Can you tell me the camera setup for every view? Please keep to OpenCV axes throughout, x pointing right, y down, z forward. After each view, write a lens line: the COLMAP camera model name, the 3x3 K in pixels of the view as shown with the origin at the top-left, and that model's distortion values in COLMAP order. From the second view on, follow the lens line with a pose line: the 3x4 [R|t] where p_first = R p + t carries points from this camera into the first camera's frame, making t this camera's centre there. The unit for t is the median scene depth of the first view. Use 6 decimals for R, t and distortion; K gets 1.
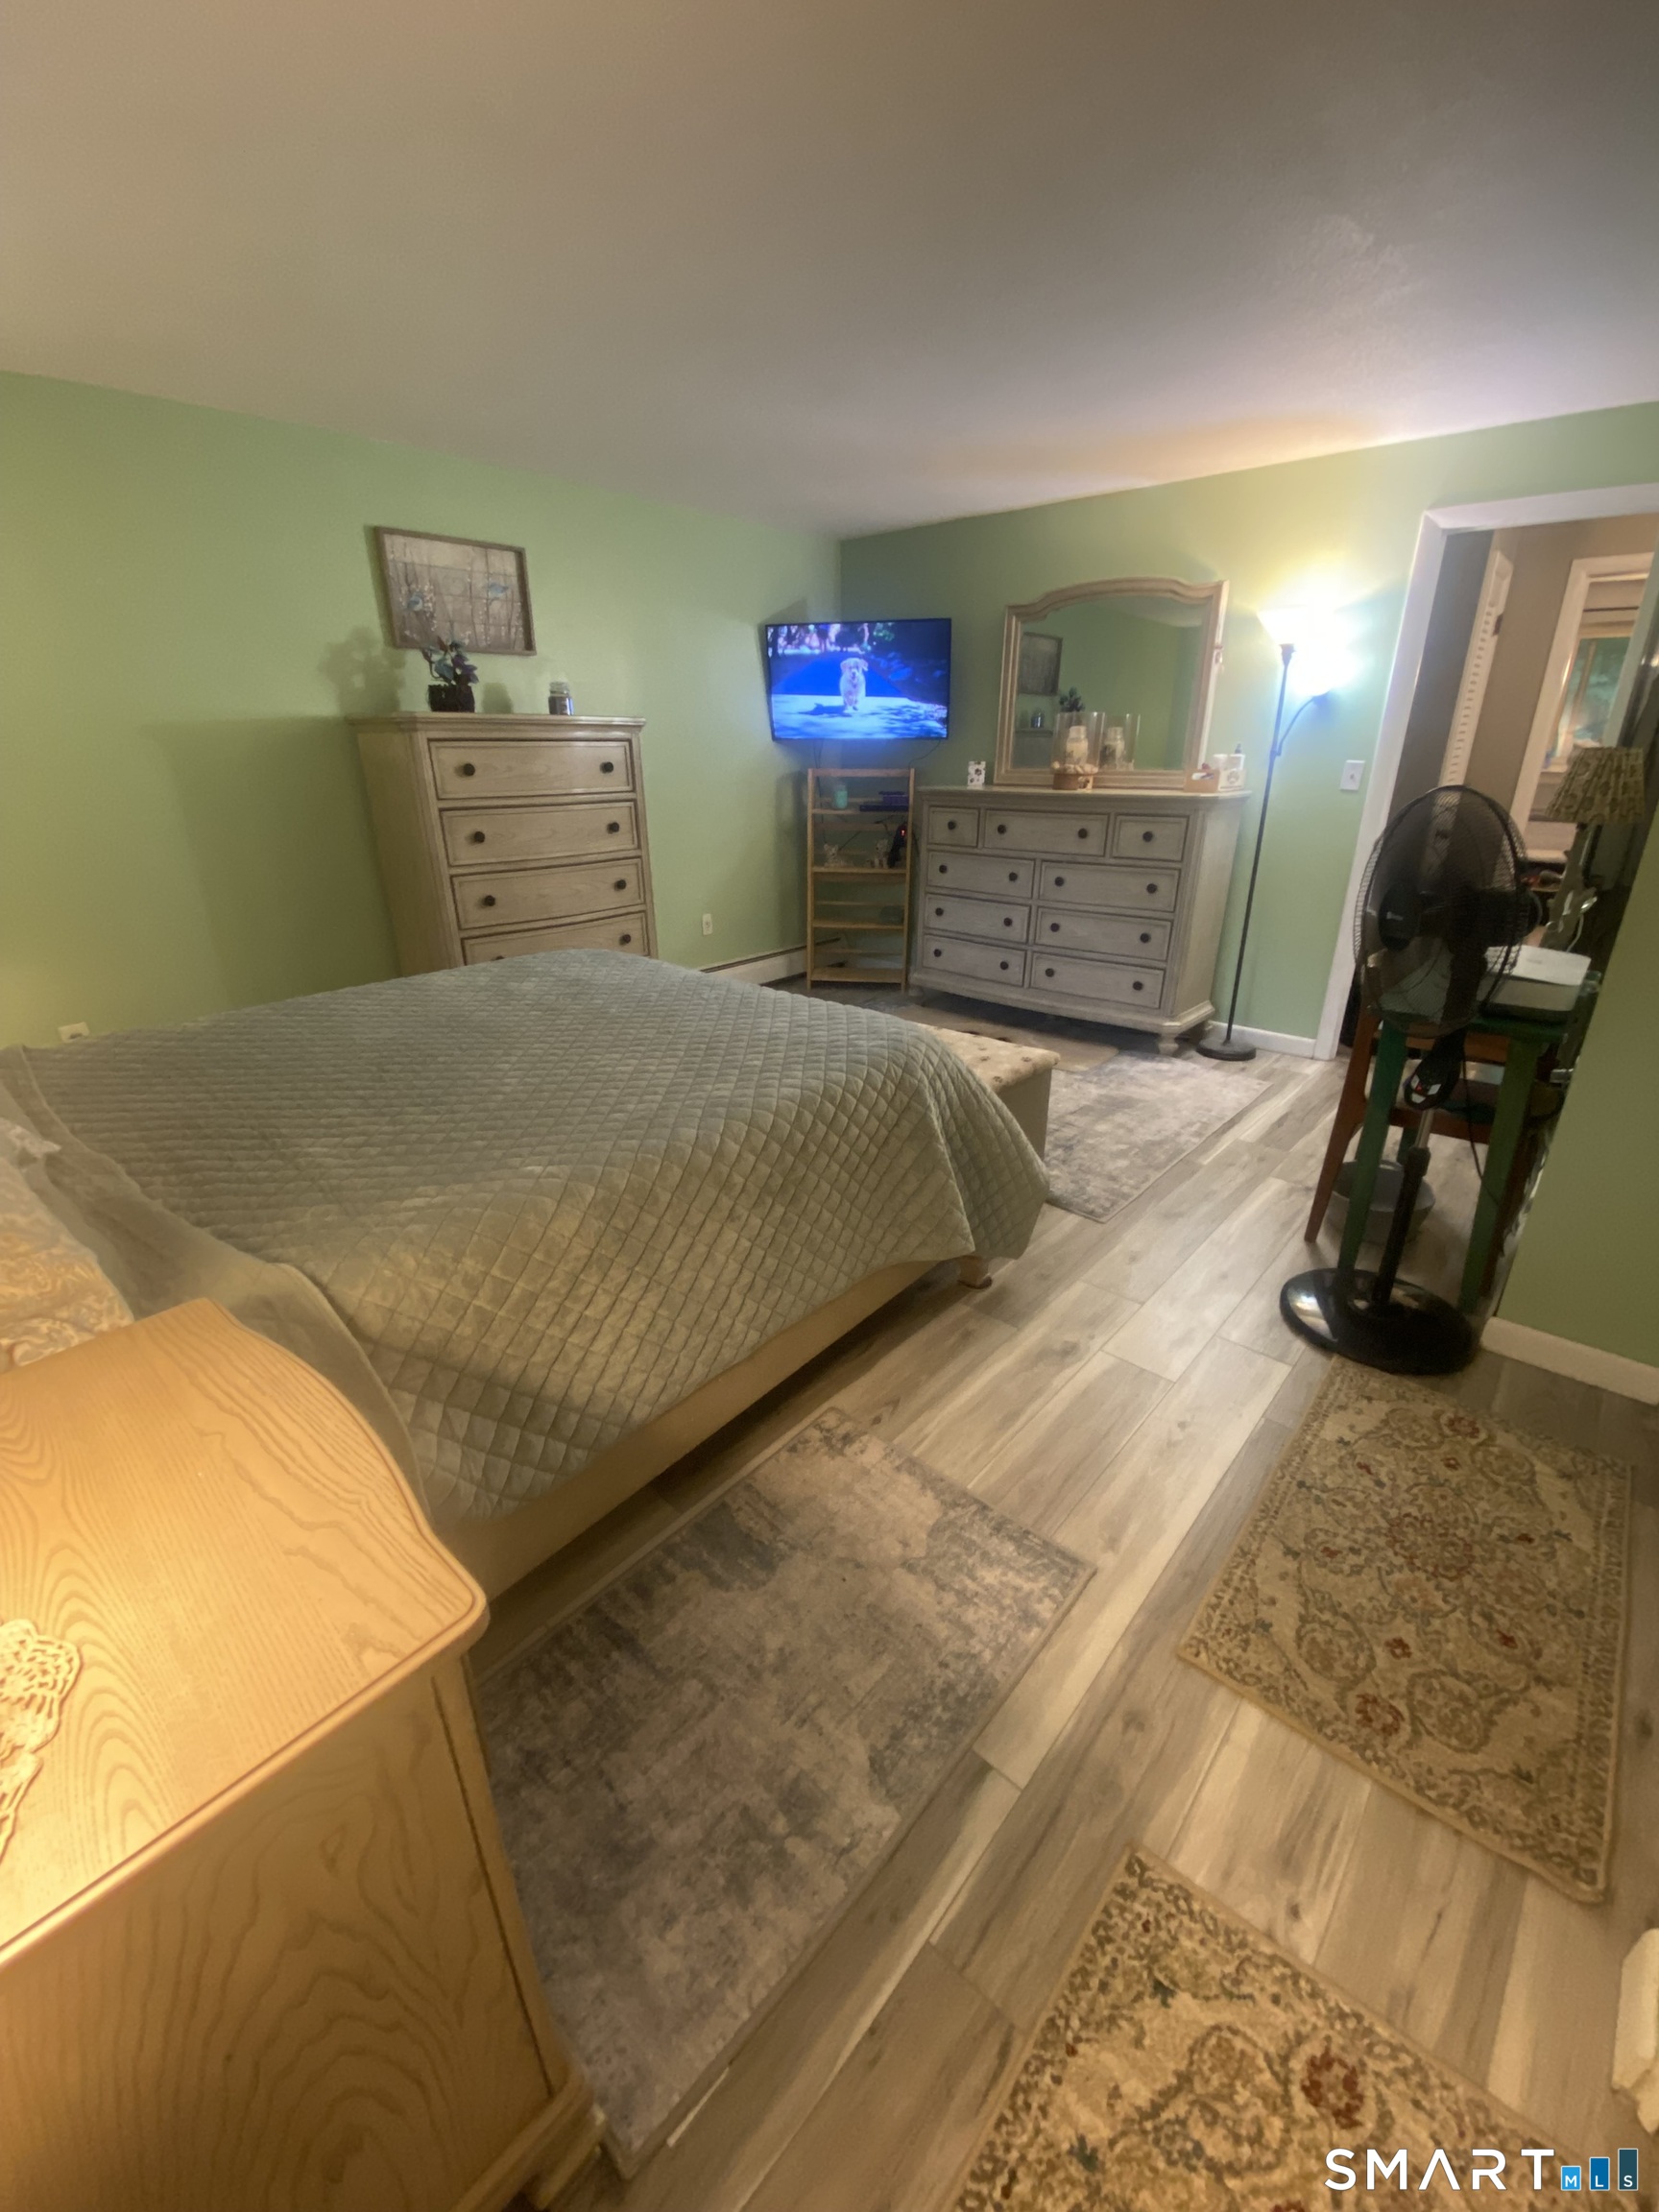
lens RADIAL K [[901.5, 0, 830.6], [0, 901.5, 1117.0], [0, 0, 1]] dist [0.017695, -0.017039]
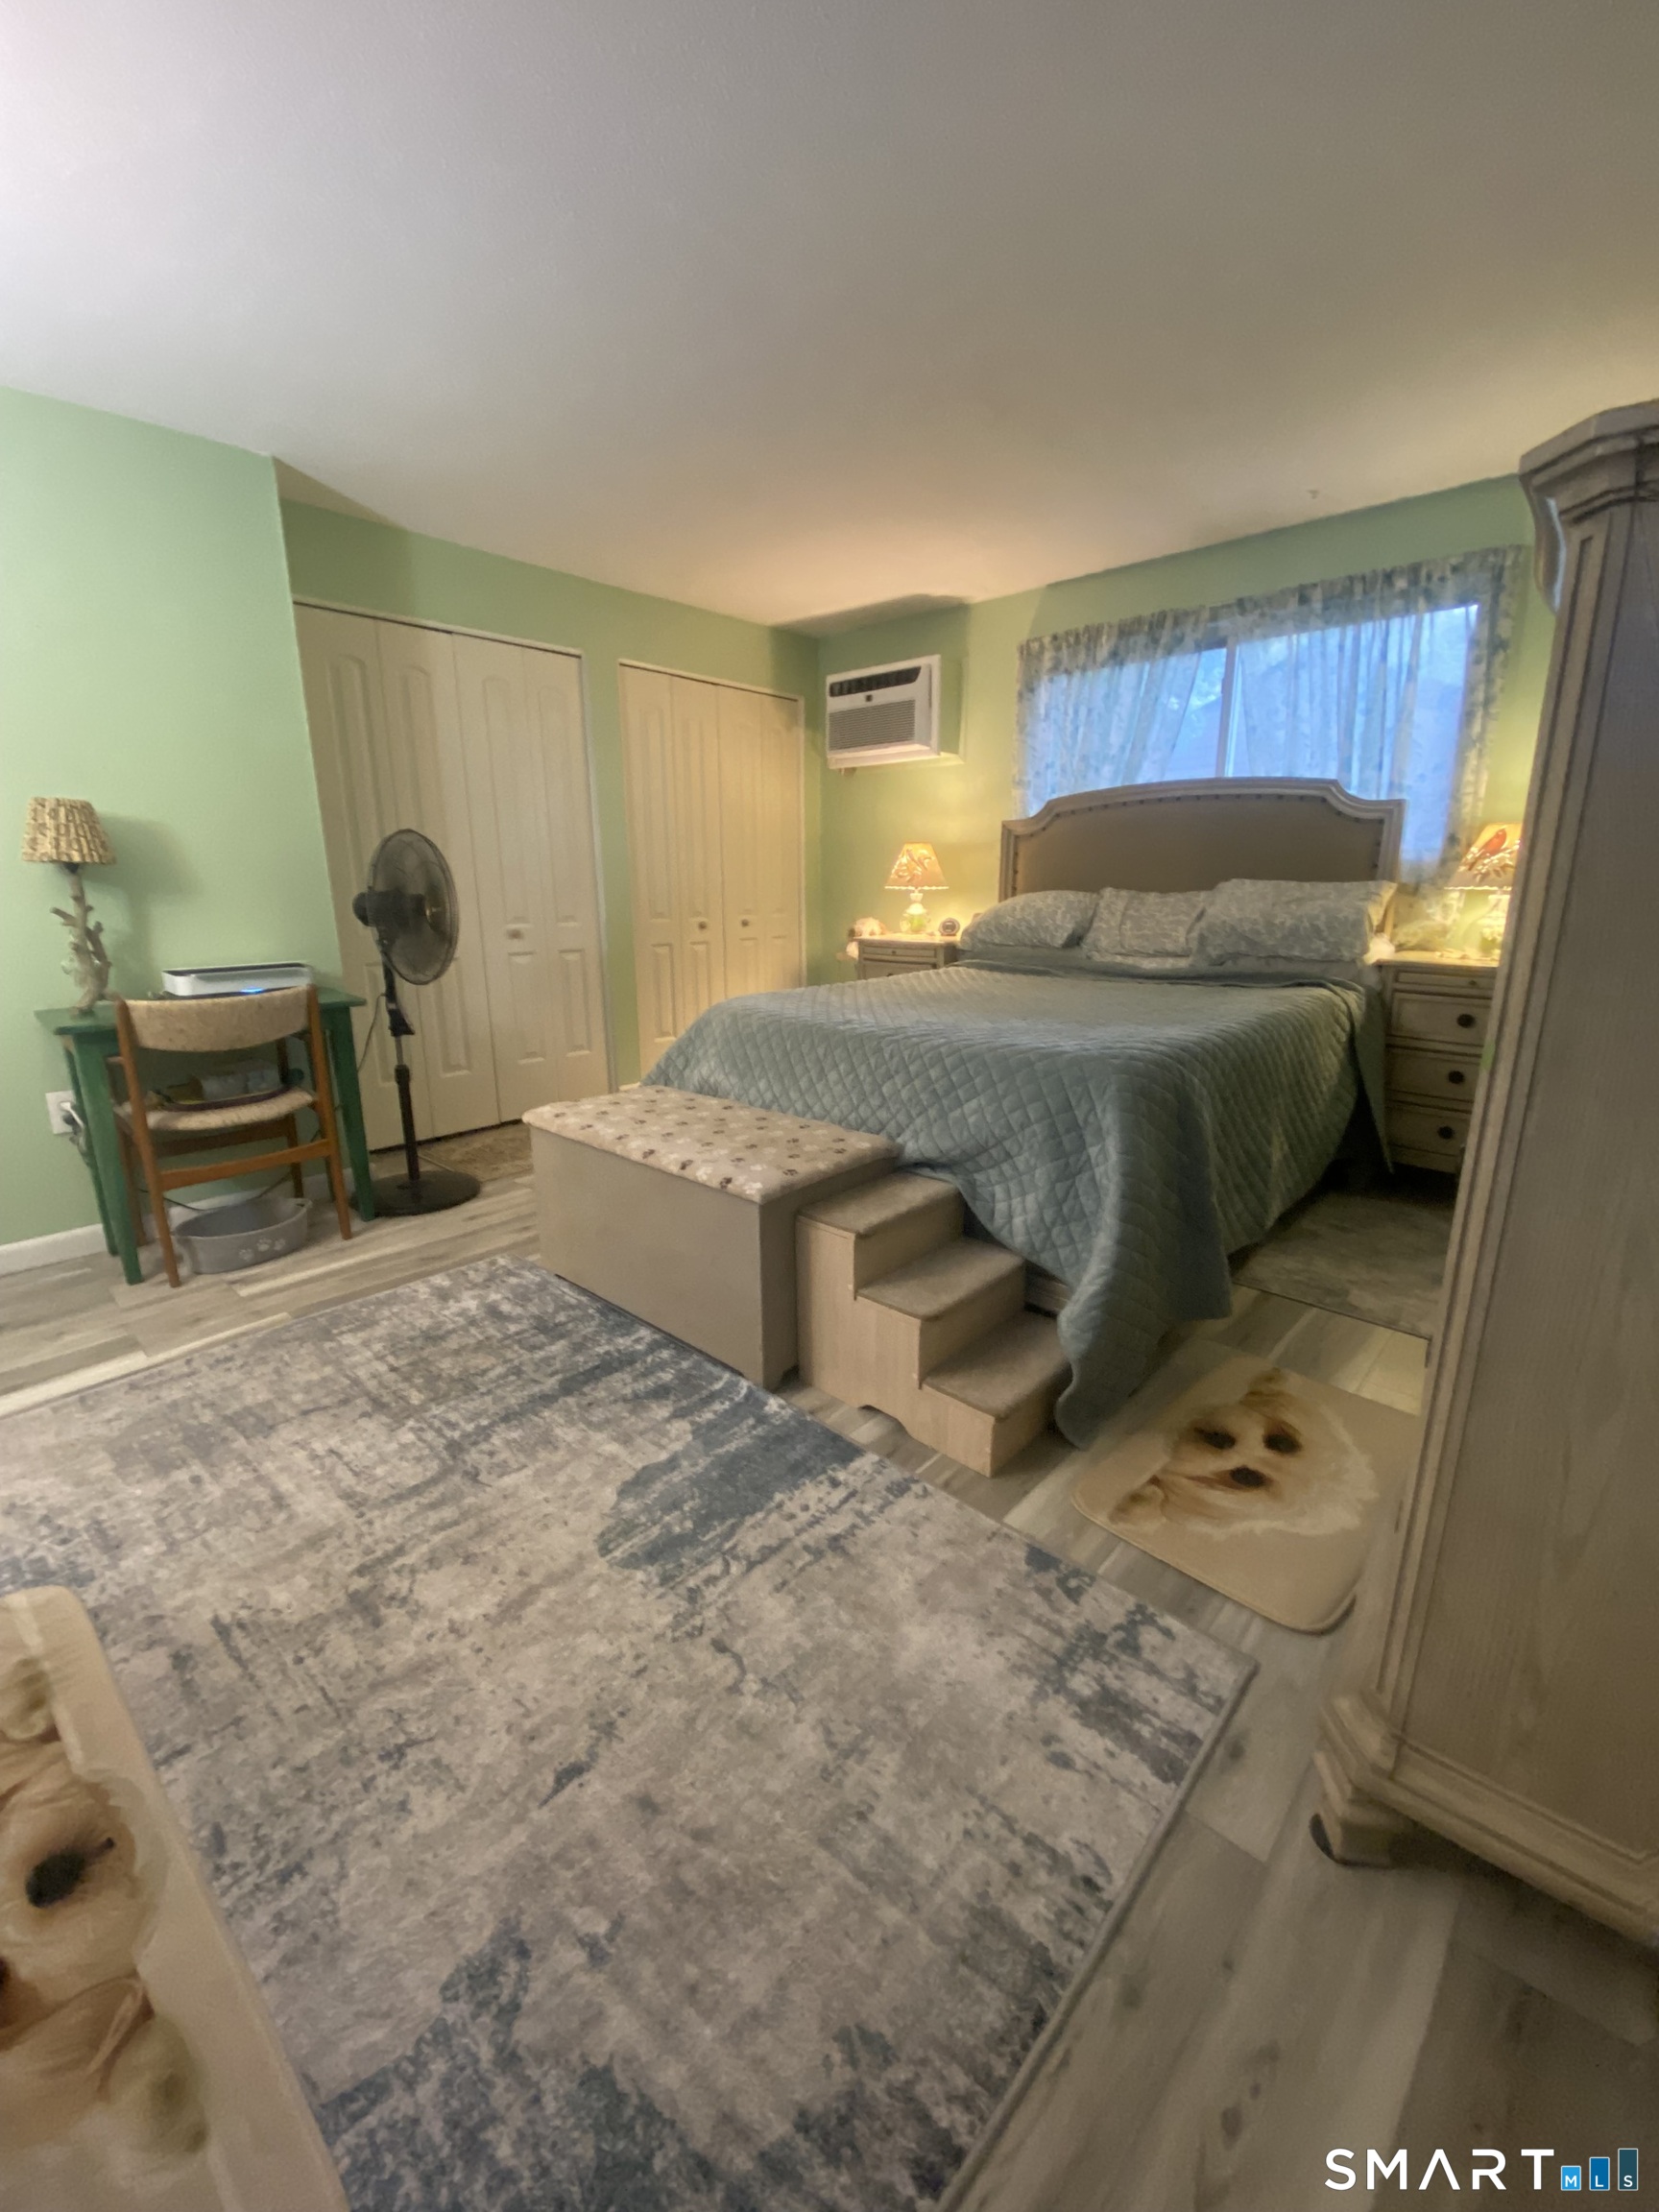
lens RADIAL K [[901.5, 0, 830.6], [0, 901.5, 1117.0], [0, 0, 1]] dist [0.017695, -0.017039]
pose [[-0.999069, 0.008864, 0.042220, -0.081041], [0.032694, 0.794078, 0.606936, -0.472526], [-0.028146, 0.607752, -0.793628, 1.308632]]
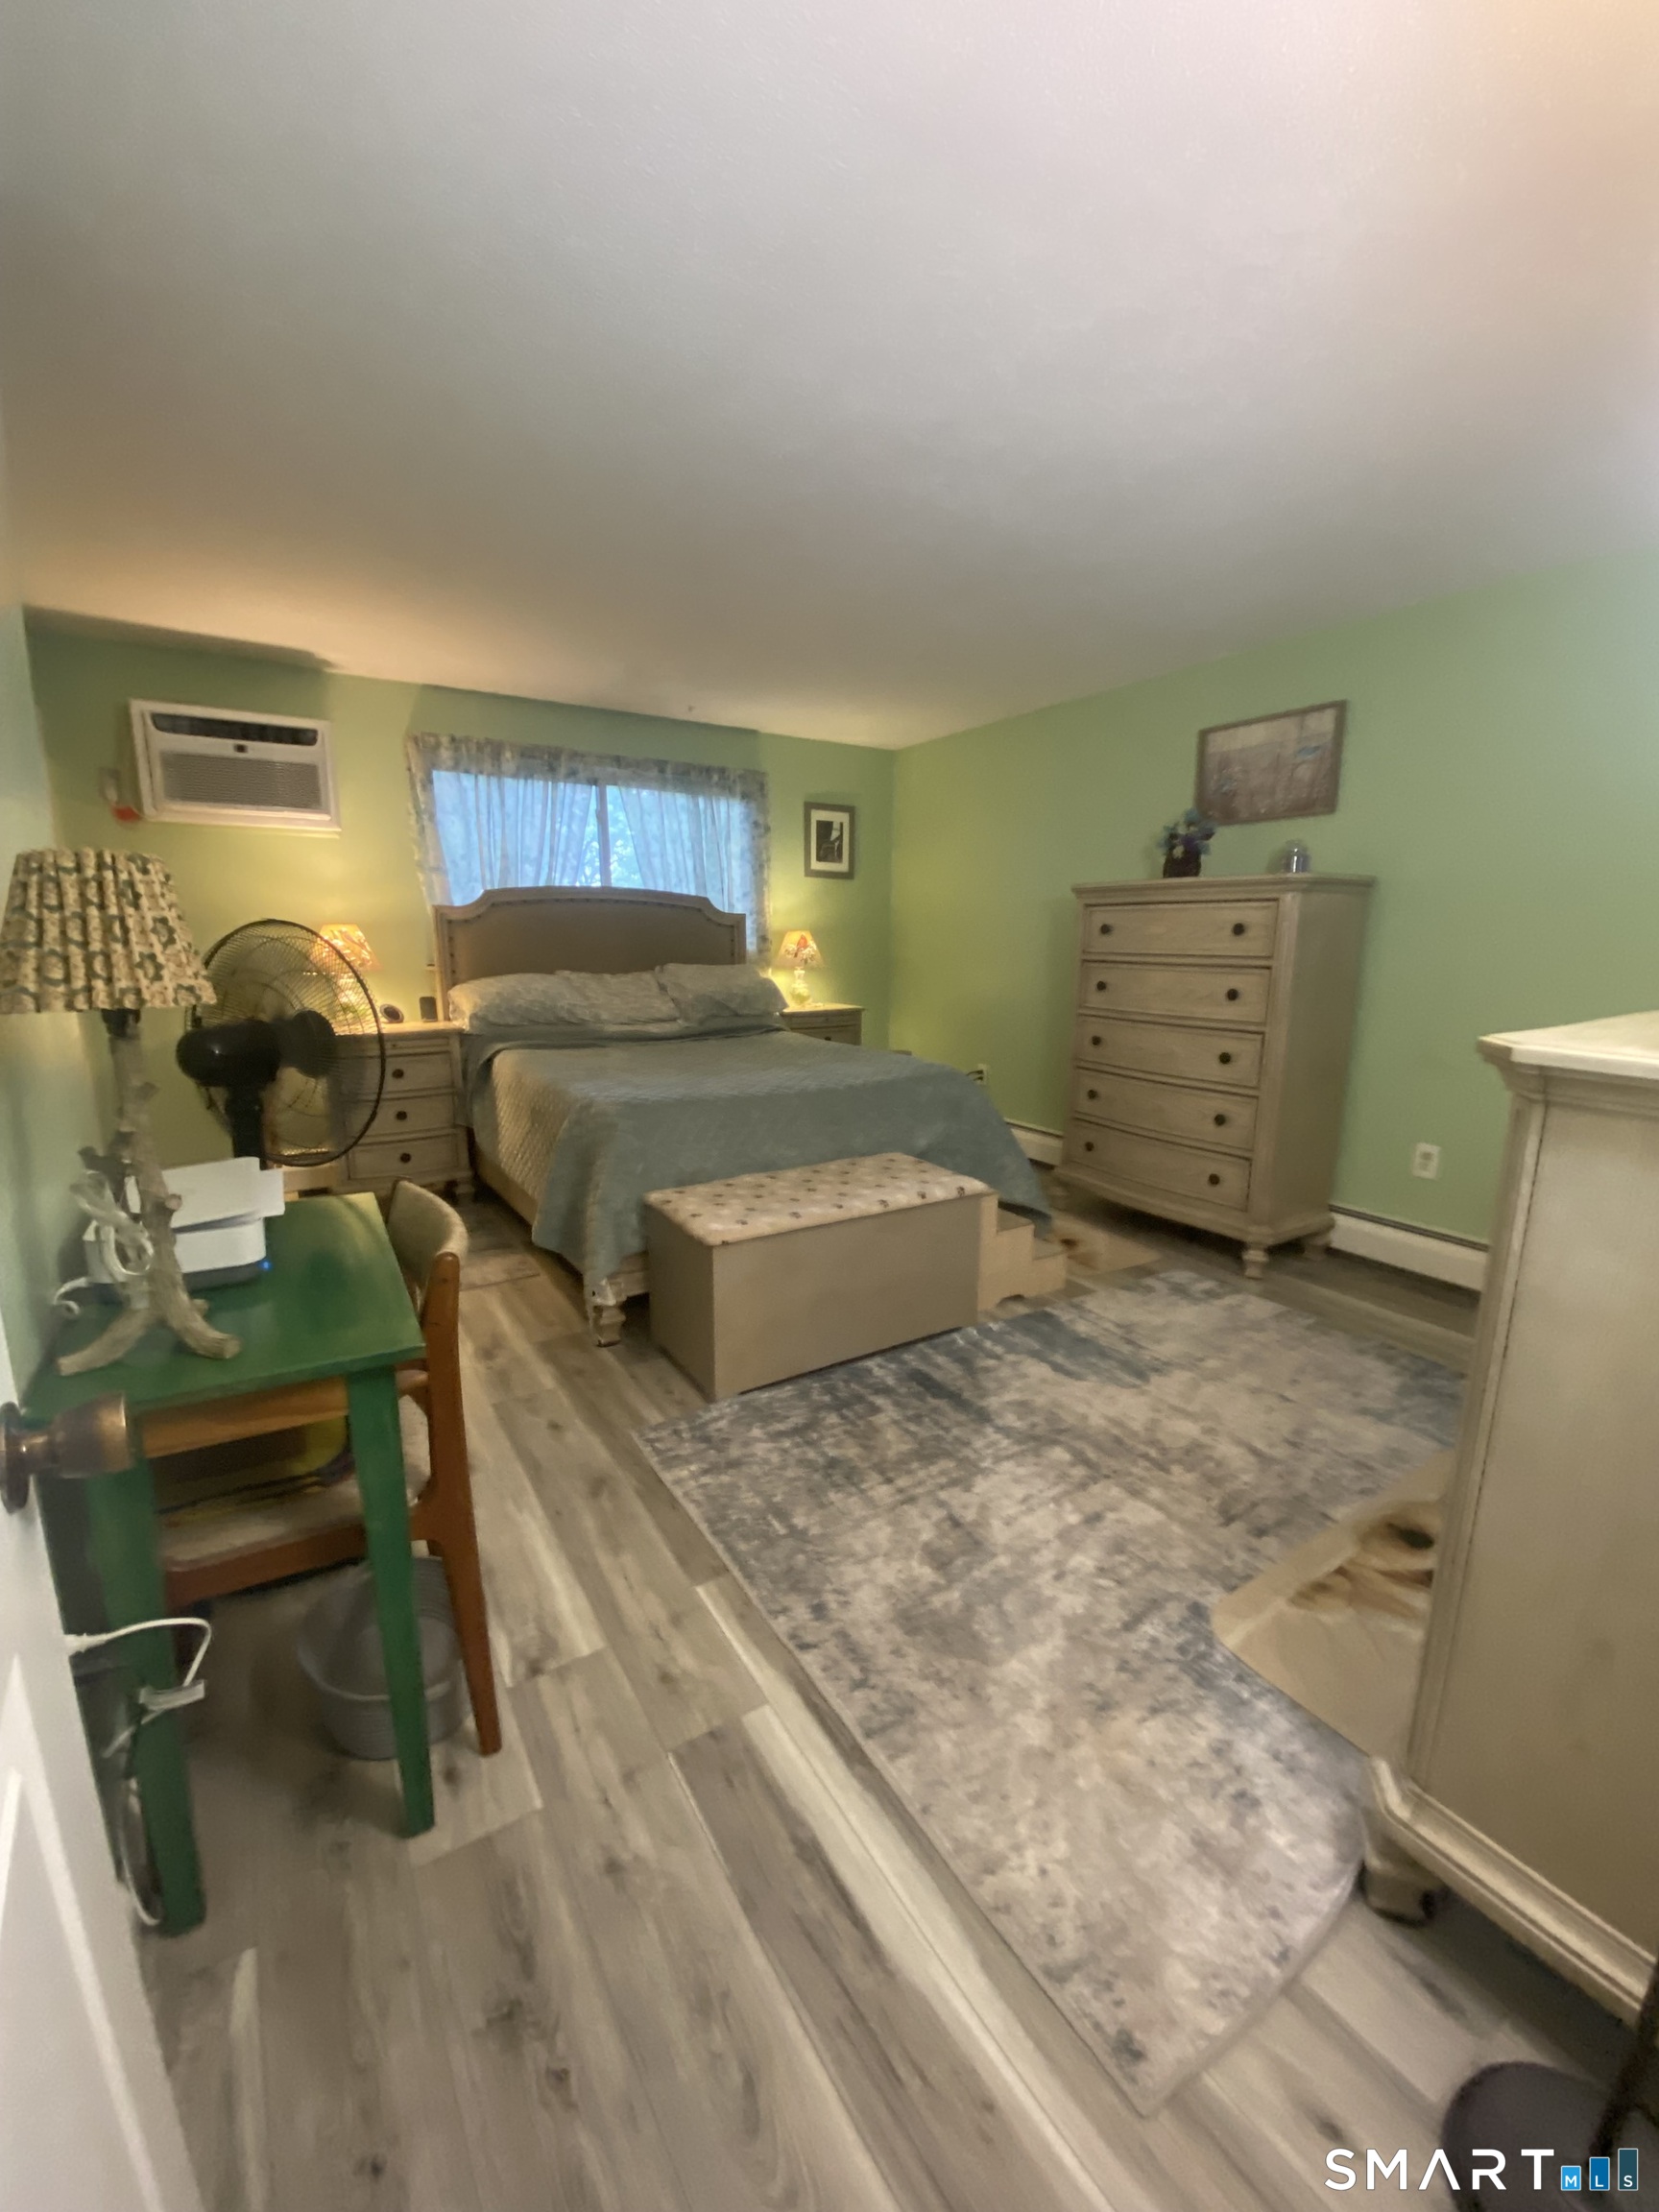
lens RADIAL K [[901.5, 0, 830.6], [0, 901.5, 1117.0], [0, 0, 1]] dist [0.017695, -0.017039]
pose [[-0.287566, 0.203513, -0.935889, 0.751146], [-0.366337, 0.879487, 0.303811, -0.360045], [0.884931, 0.430216, -0.178356, 0.910975]]
